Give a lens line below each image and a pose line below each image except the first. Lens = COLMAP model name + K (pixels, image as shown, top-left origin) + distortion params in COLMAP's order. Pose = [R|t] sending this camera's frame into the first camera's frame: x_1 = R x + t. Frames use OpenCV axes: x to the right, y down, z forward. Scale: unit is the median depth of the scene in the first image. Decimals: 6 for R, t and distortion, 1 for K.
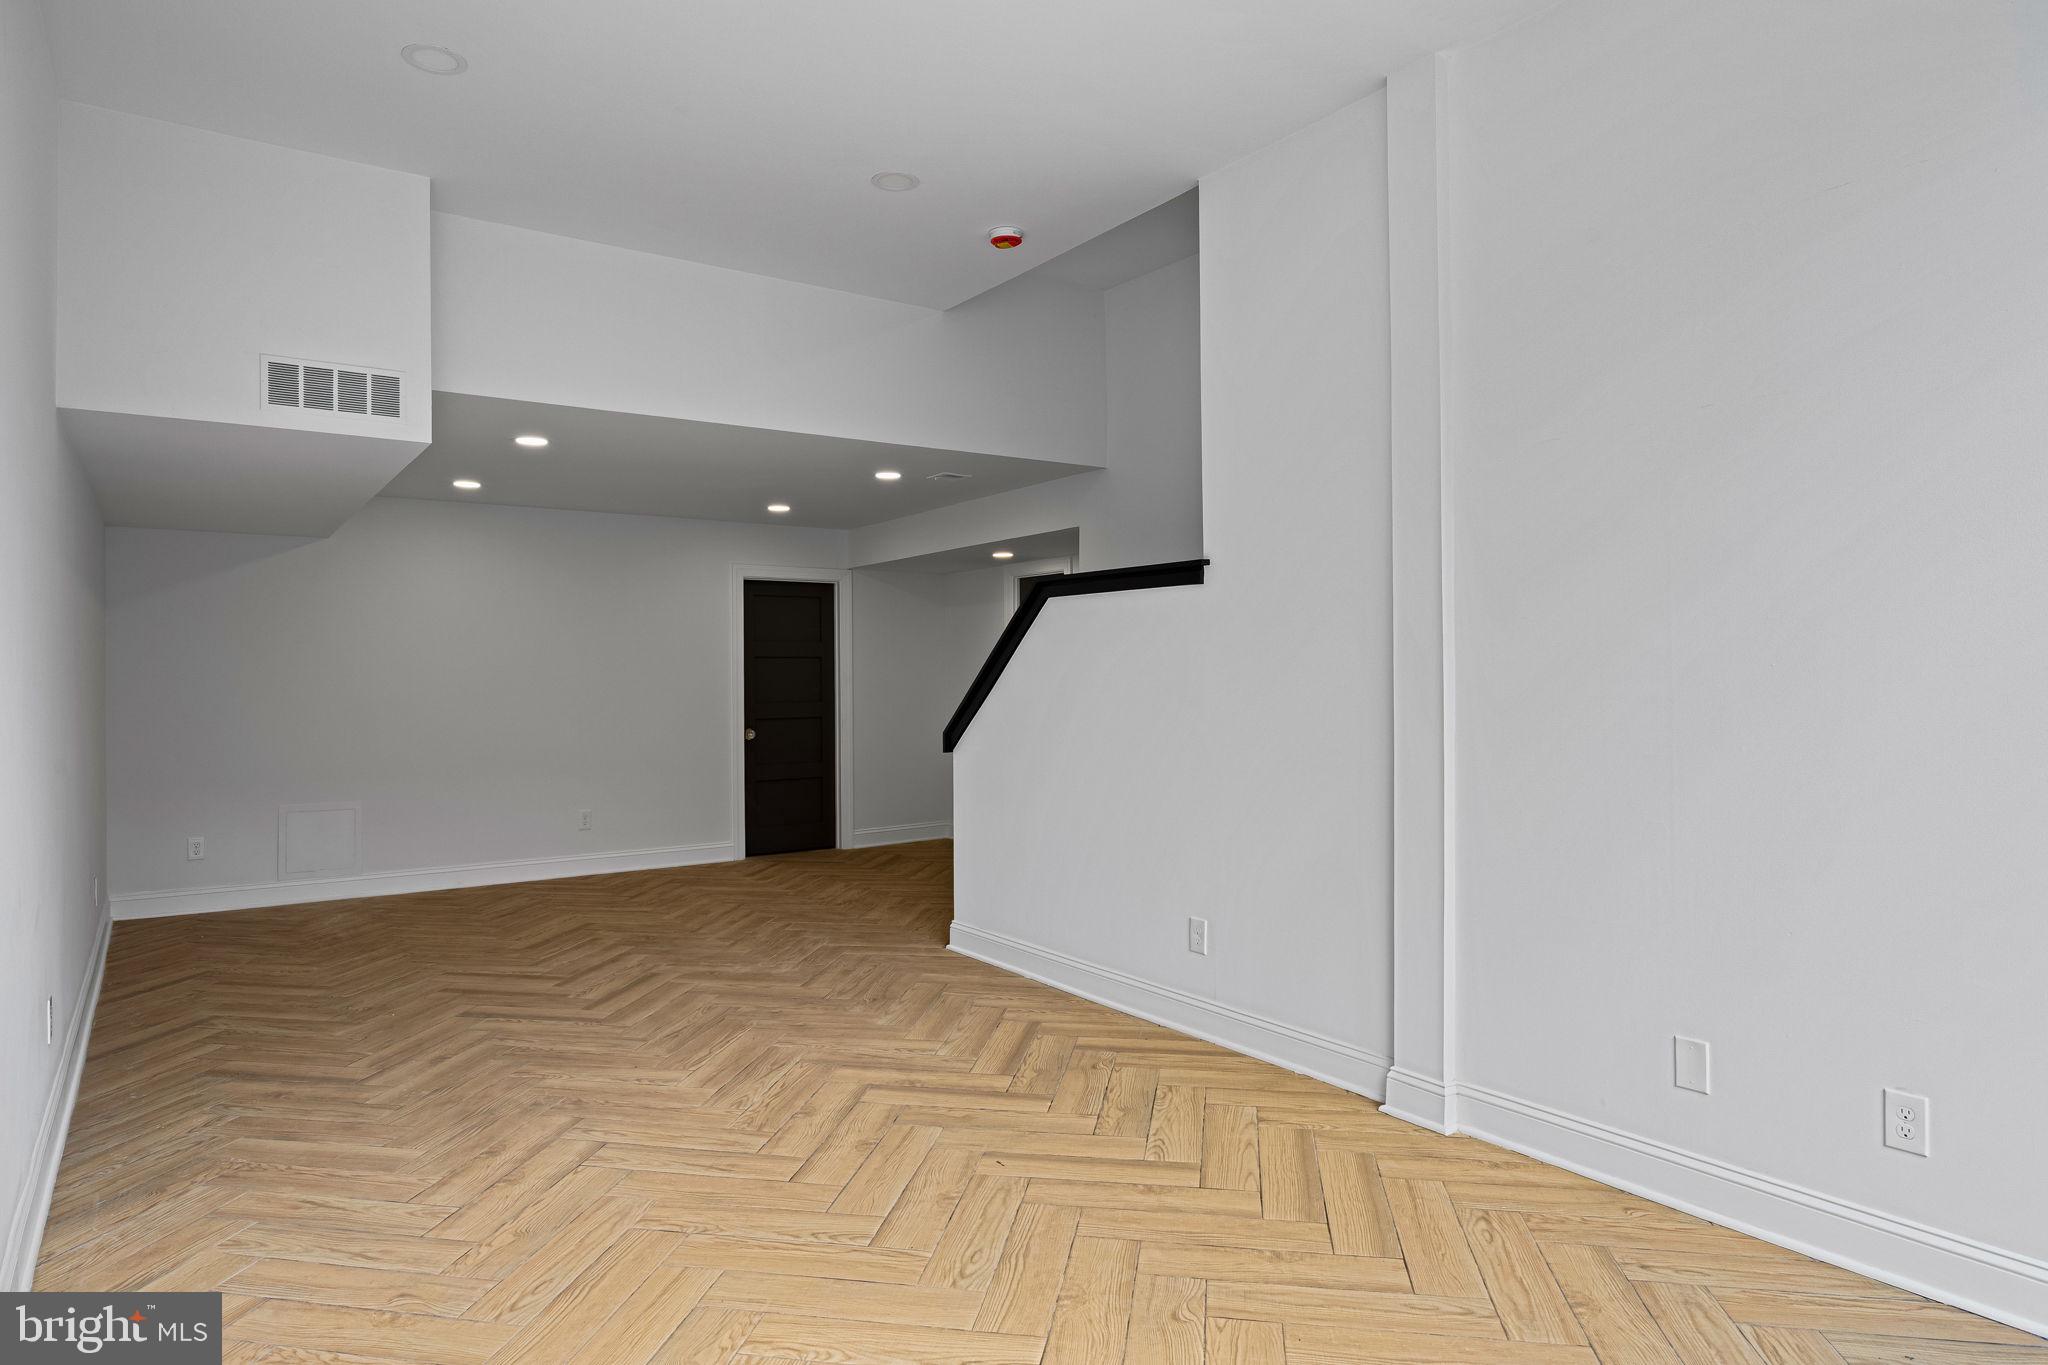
lens RADIAL K [[1131.0, 0, 980.3], [0, 1131.0, 682.1], [0, 0, 1]] dist [0.000417, 0.000108]
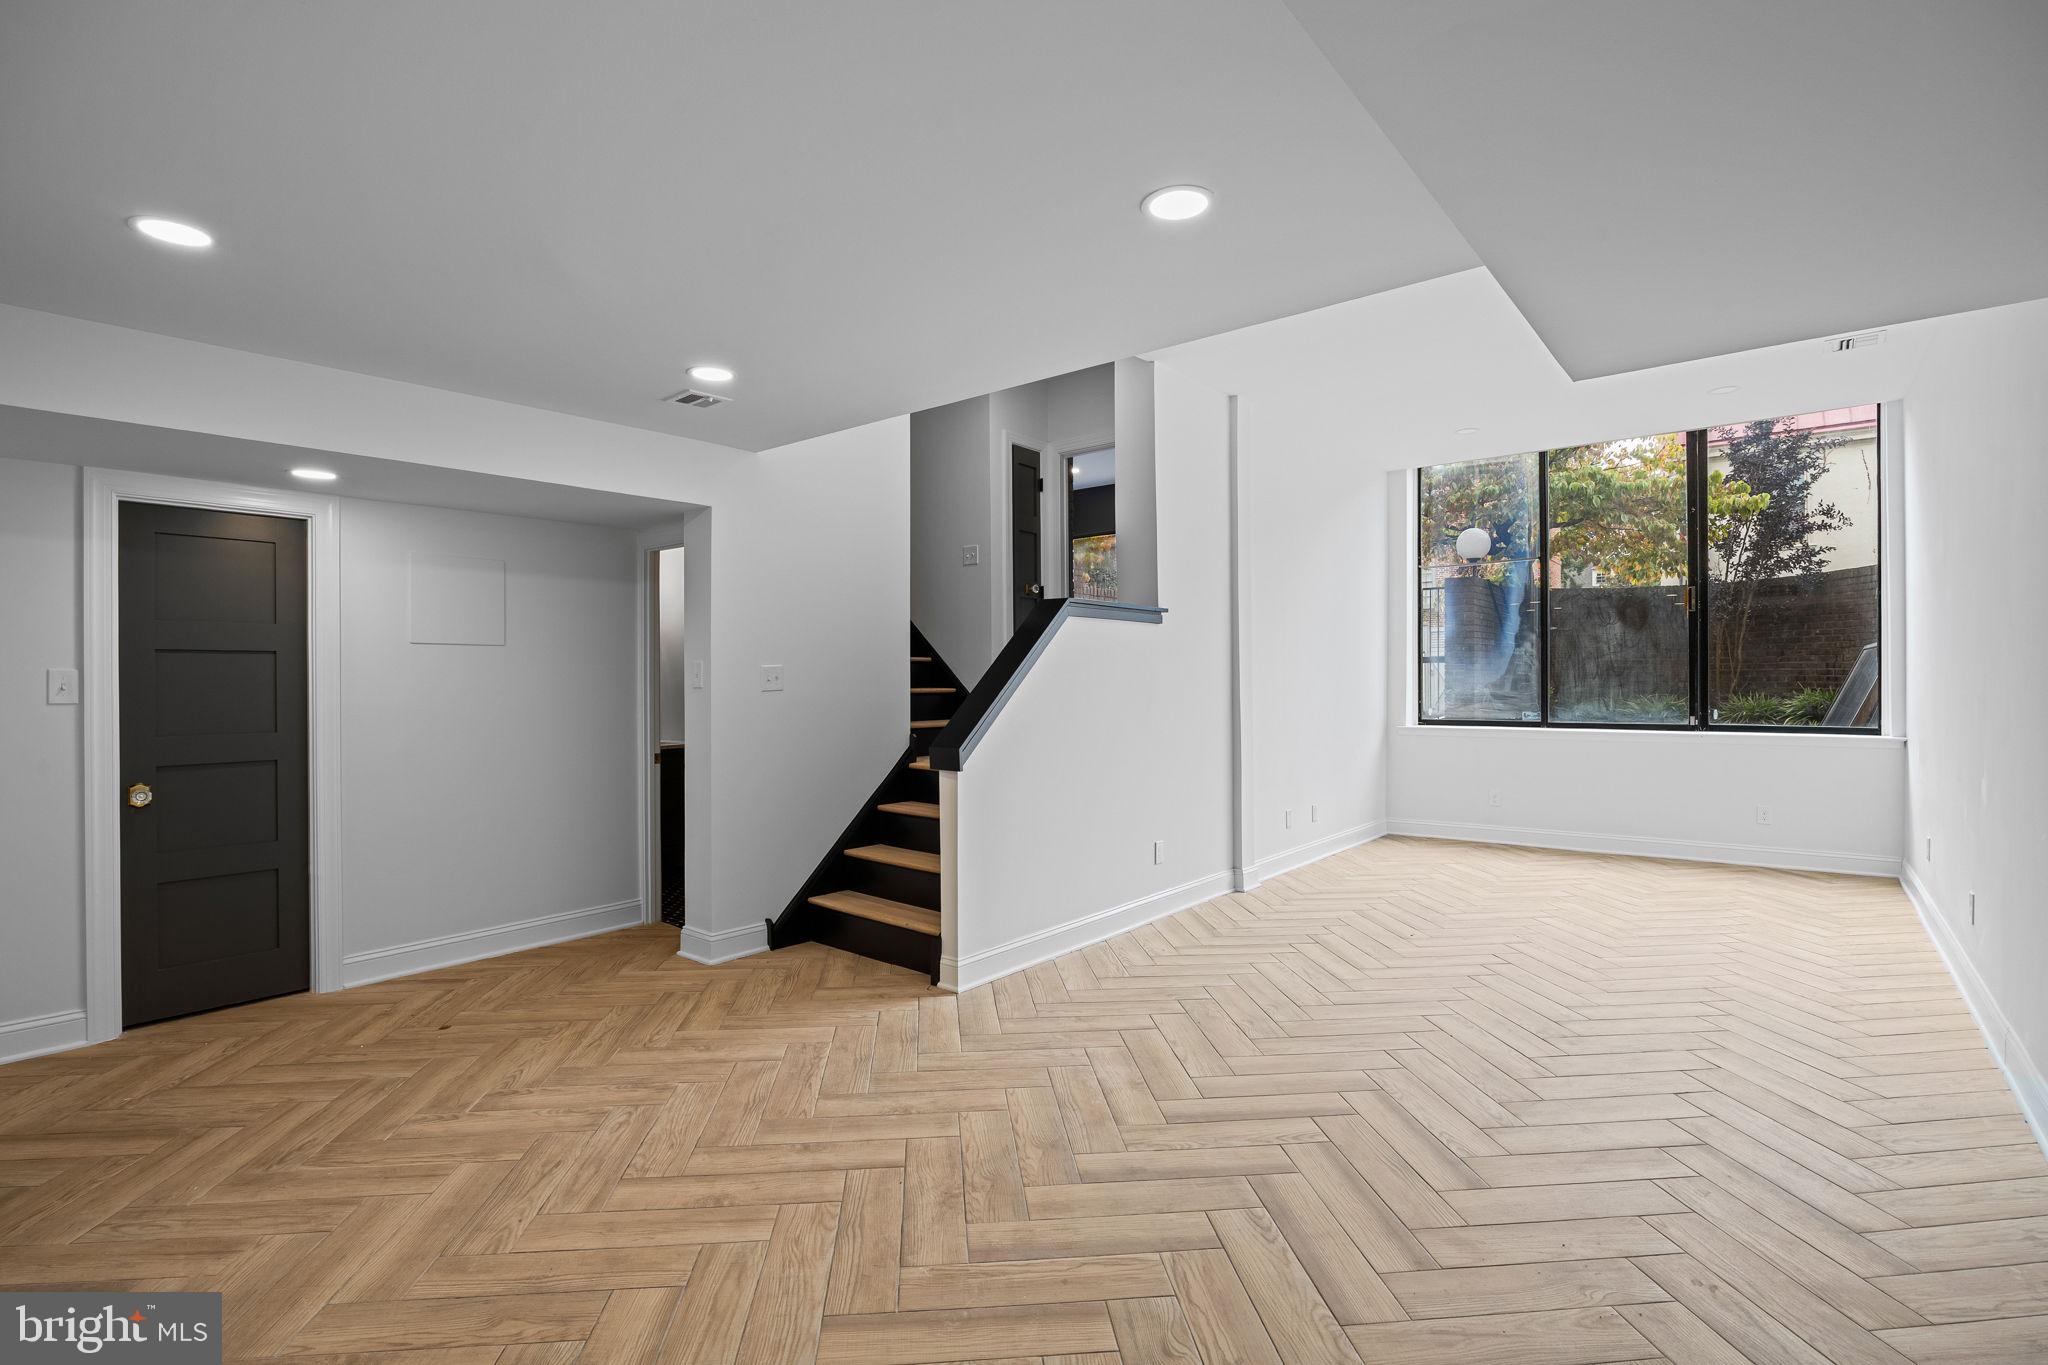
lens RADIAL K [[949.1, 0, 1020.3], [0, 949.1, 681.9], [0, 0, 1]] dist [-0.003095, 0.000006]
pose [[-0.271414, 0.003499, 0.962456, -0.958867], [0.003882, 0.999989, -0.002540, -0.005282], [-0.962455, 0.003047, -0.271424, 1.462806]]
